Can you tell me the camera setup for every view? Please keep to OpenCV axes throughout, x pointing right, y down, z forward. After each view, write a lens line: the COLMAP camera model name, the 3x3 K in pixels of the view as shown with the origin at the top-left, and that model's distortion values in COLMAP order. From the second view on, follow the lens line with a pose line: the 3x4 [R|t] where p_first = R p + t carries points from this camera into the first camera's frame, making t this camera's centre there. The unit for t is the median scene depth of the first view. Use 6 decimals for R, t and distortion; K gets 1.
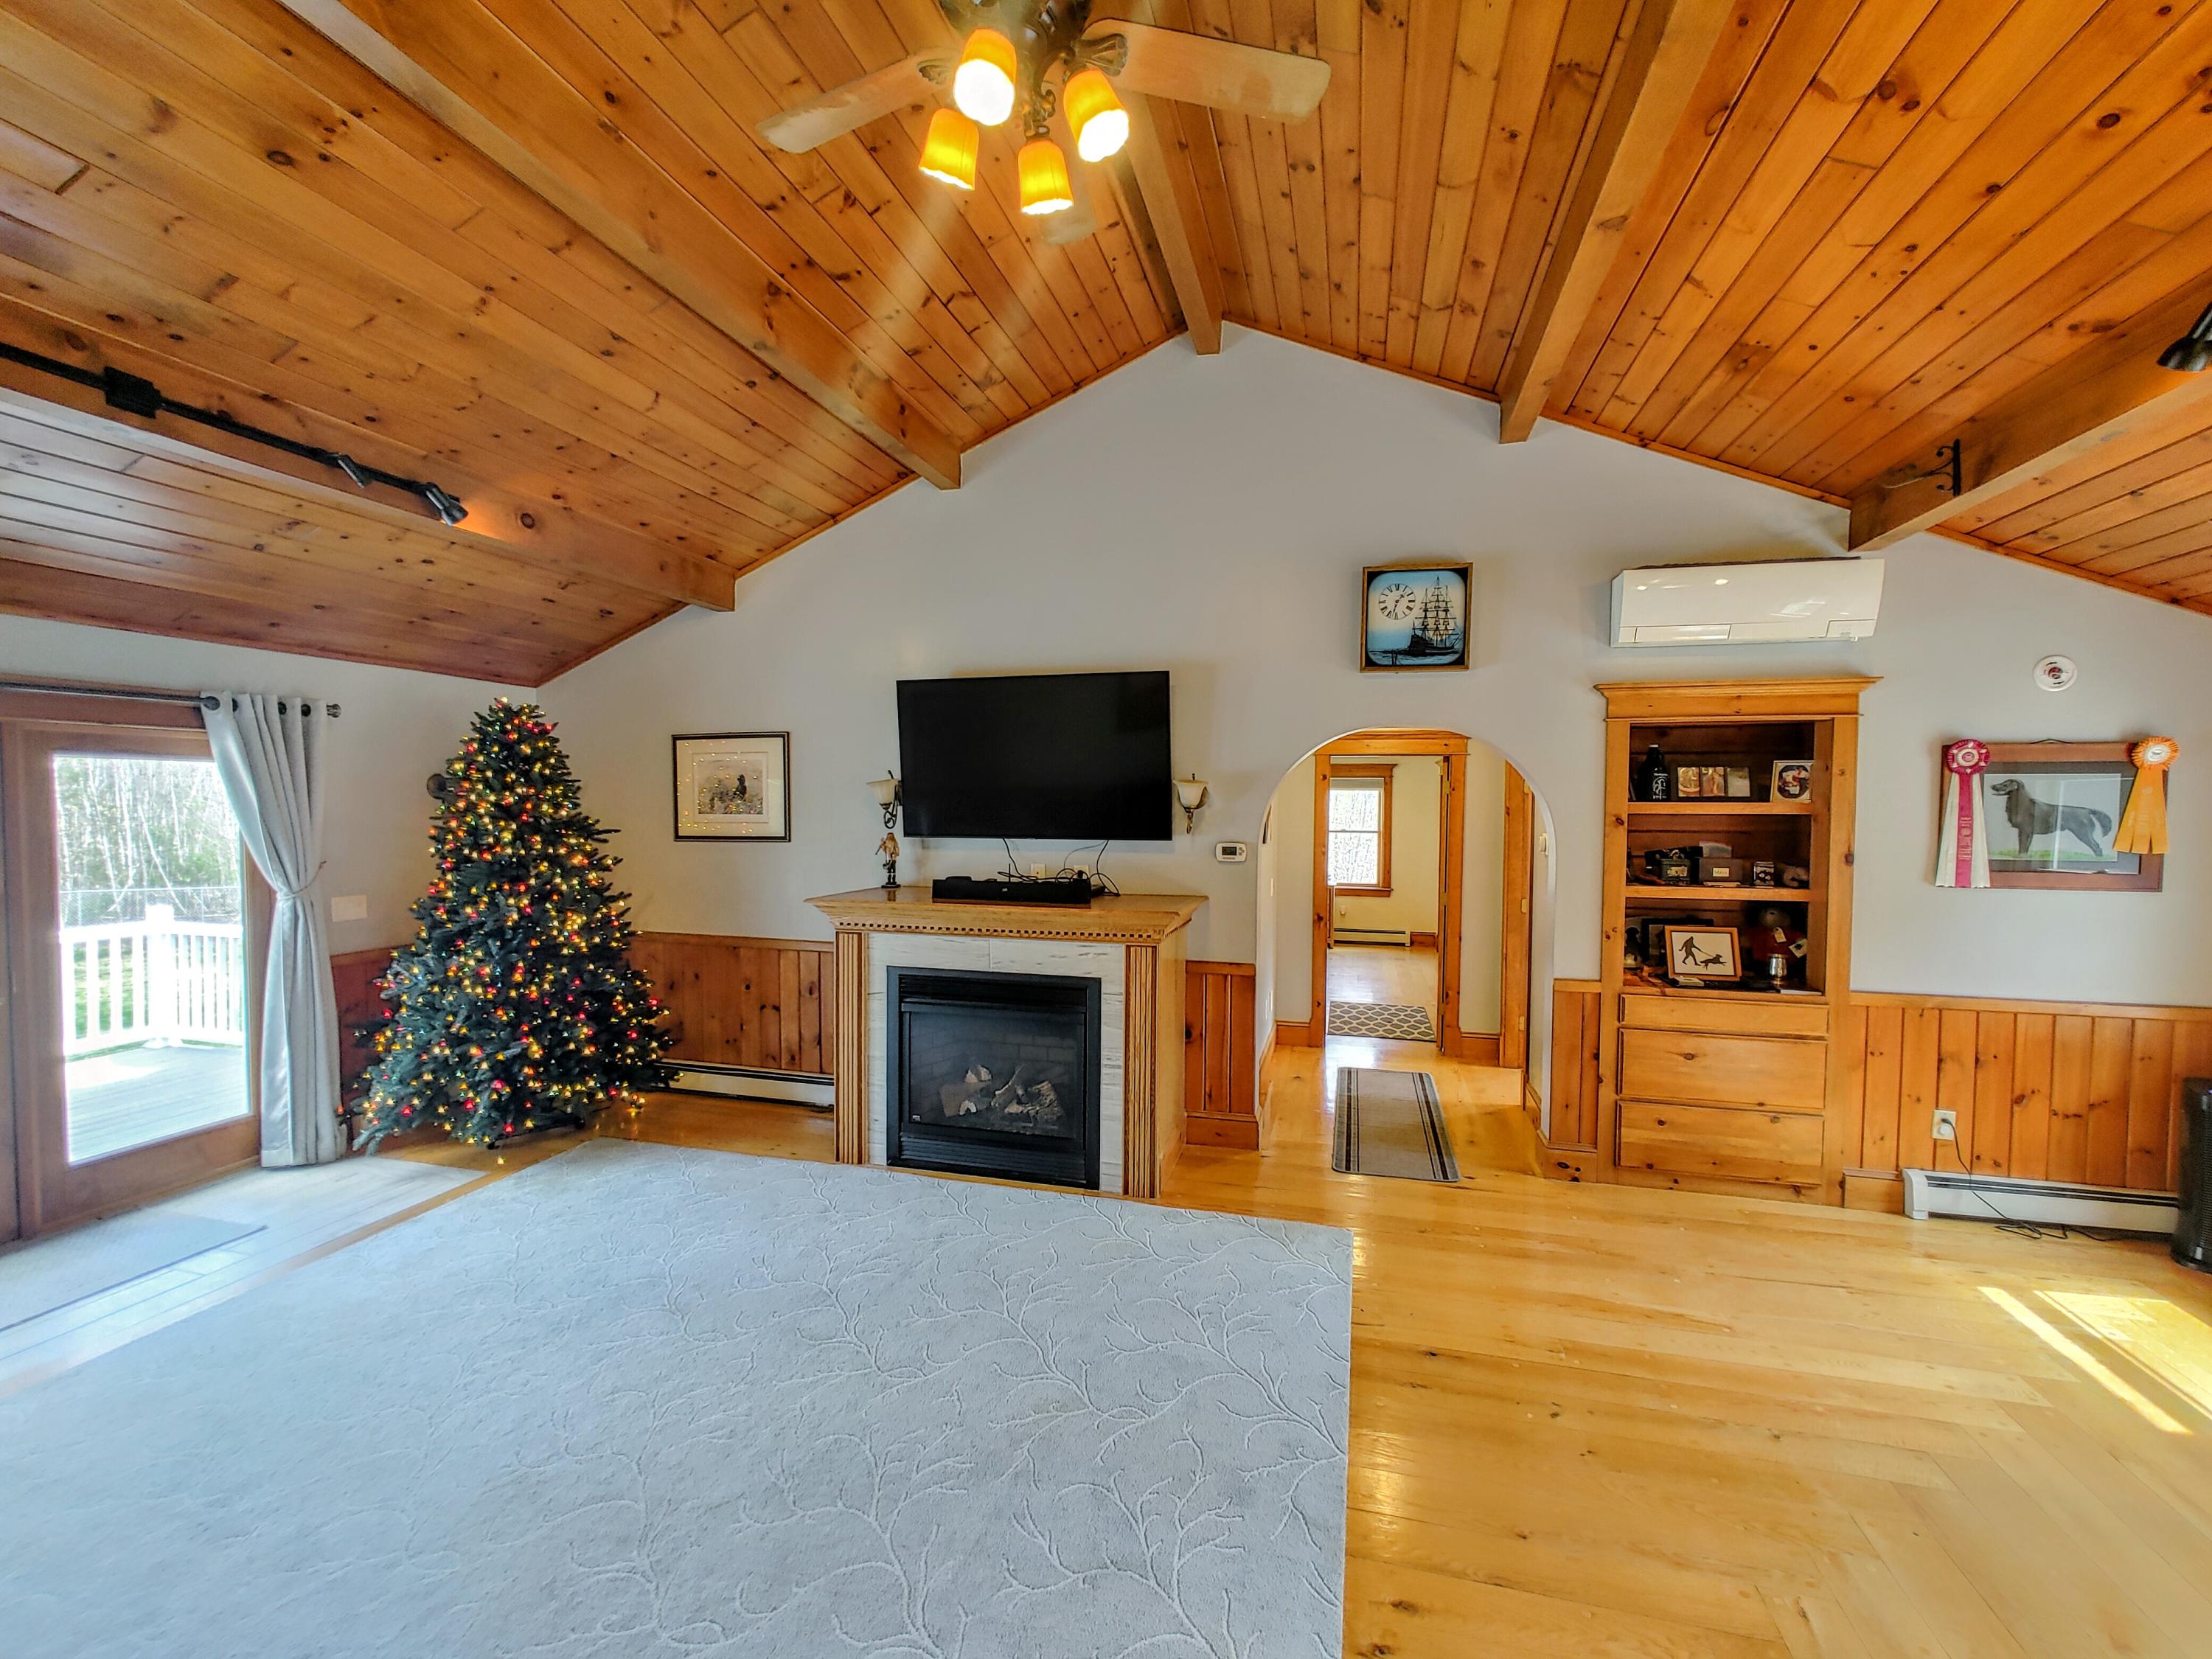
lens RADIAL K [[947.0, 0, 1095.5], [0, 947.0, 832.6], [0, 0, 1]] dist [-0.000406, 0.002037]
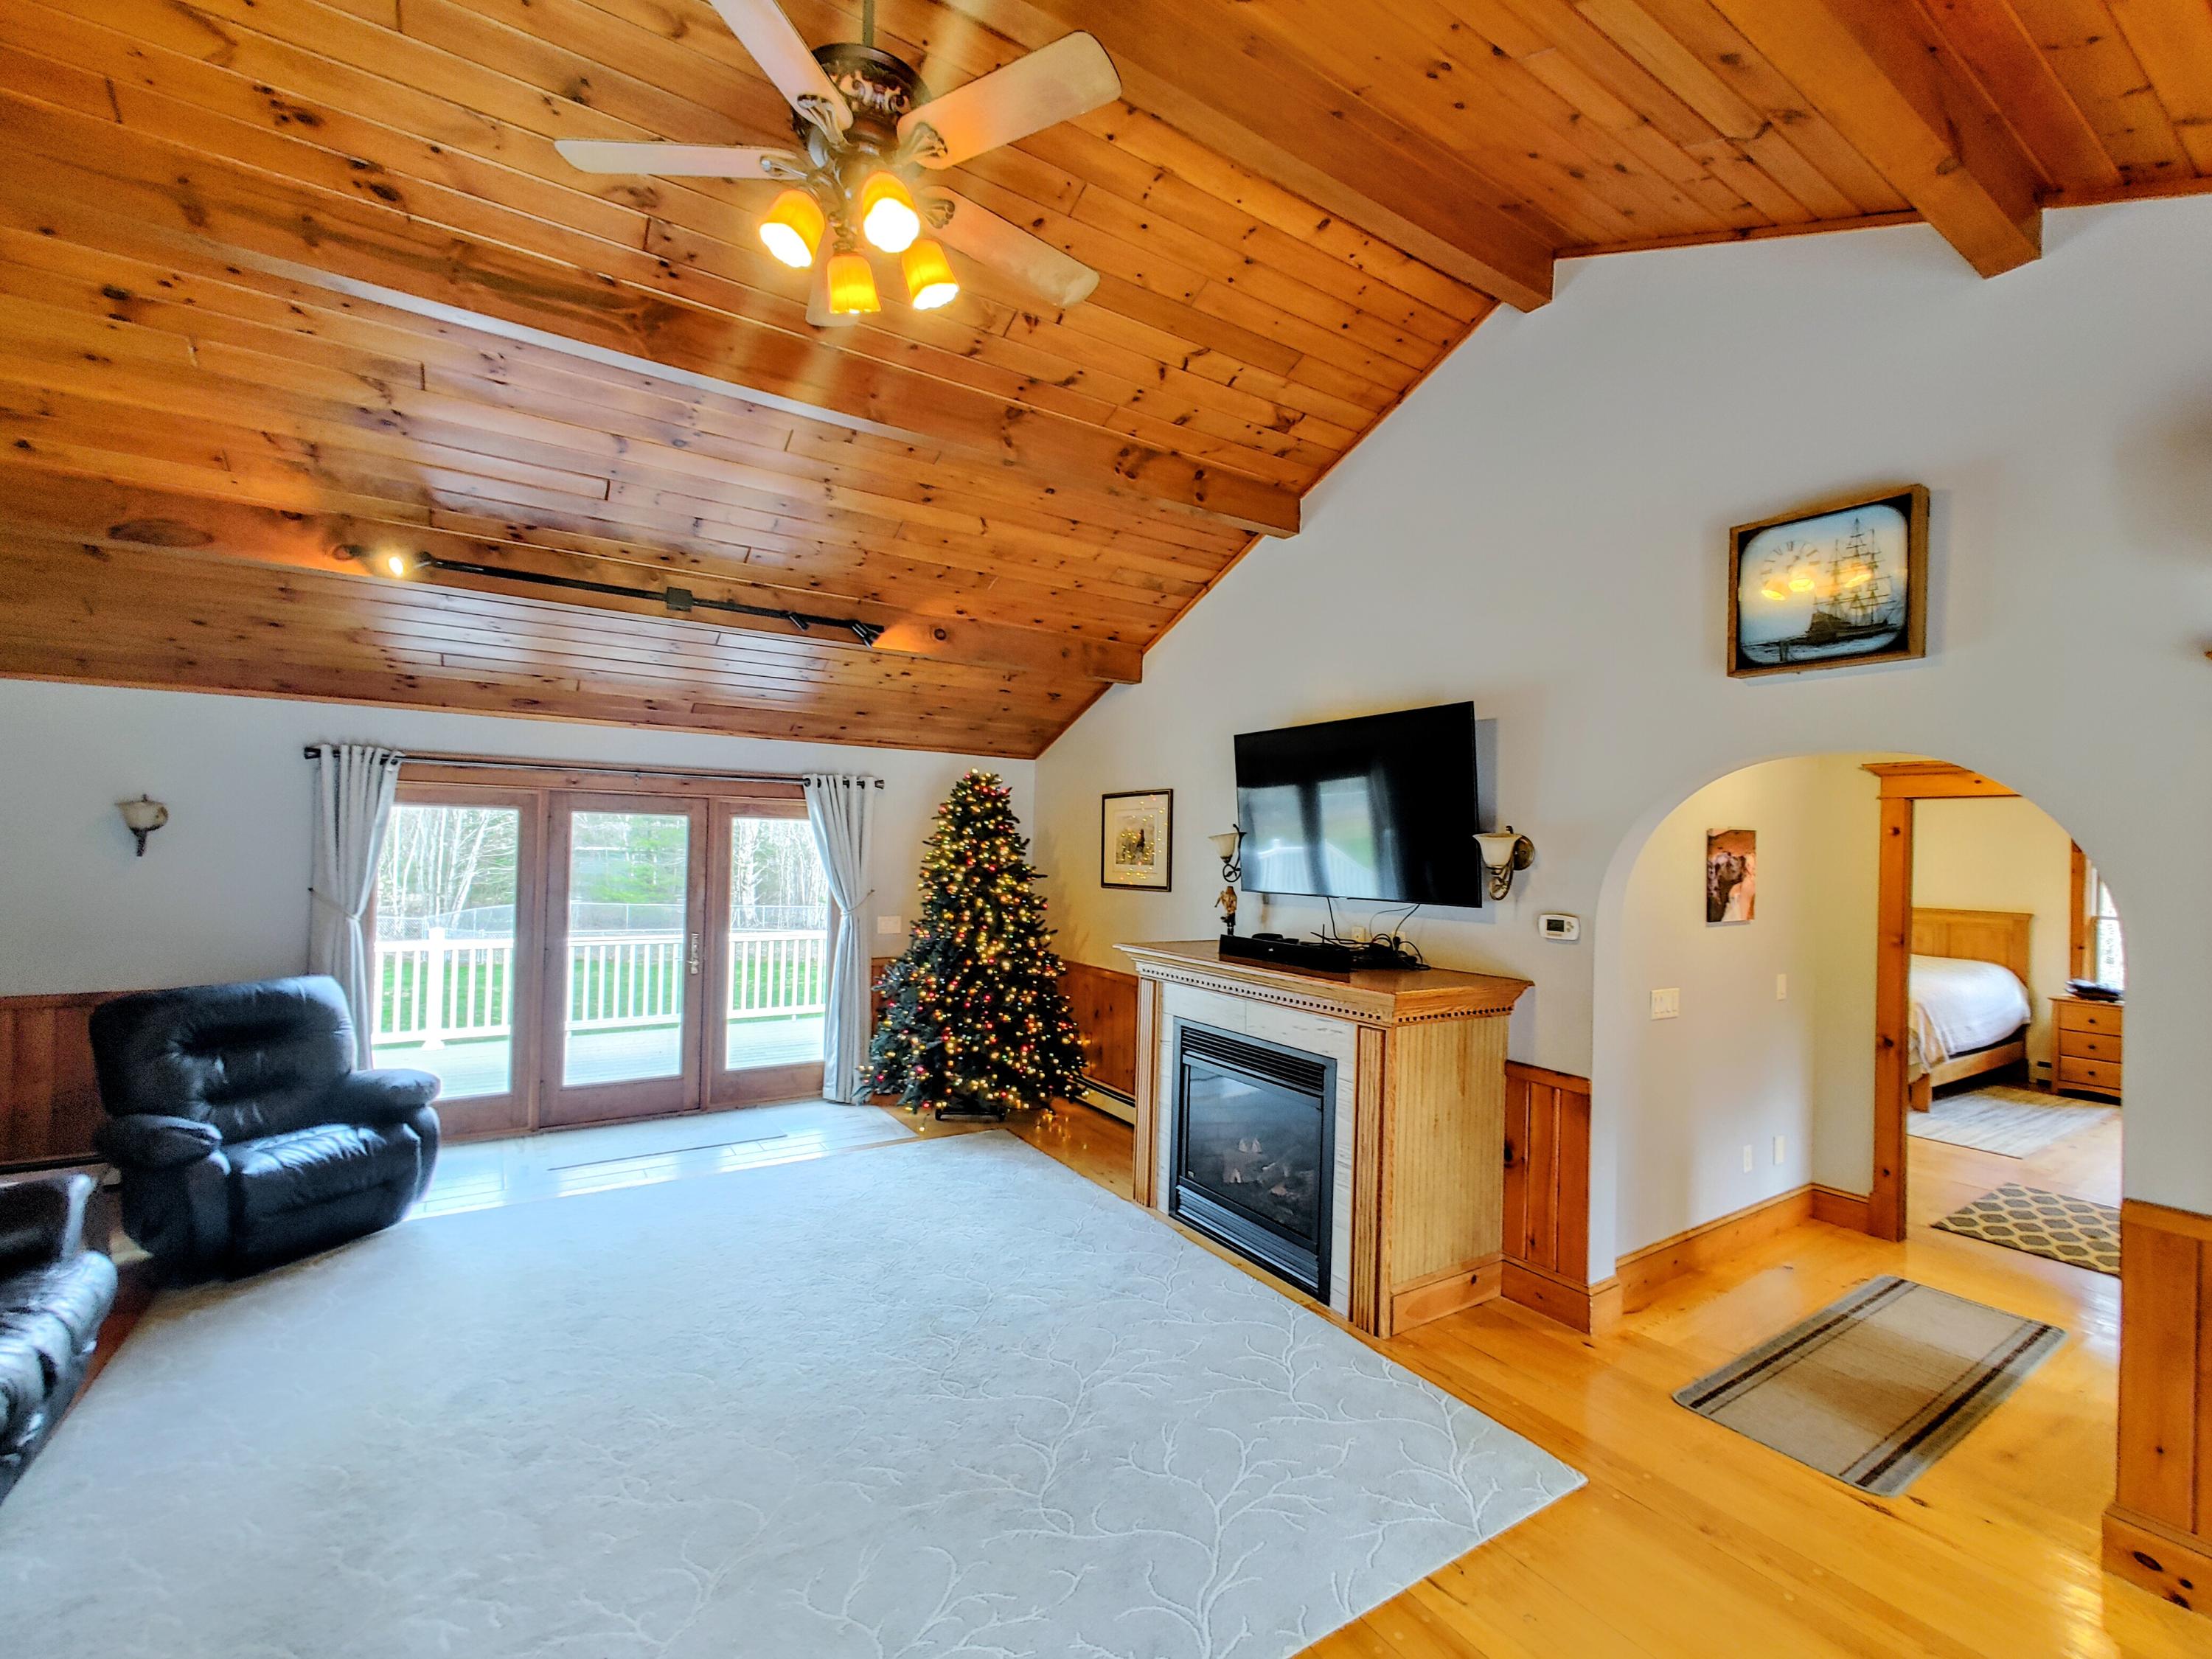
lens RADIAL K [[947.0, 0, 1090.0], [0, 947.0, 835.4], [0, 0, 1]] dist [-0.000406, 0.002037]
pose [[0.737706, 0.002087, -0.675119, 0.396042], [-0.040325, 0.998346, -0.040978, -0.007104], [0.673916, 0.057454, 0.736570, 0.178118]]
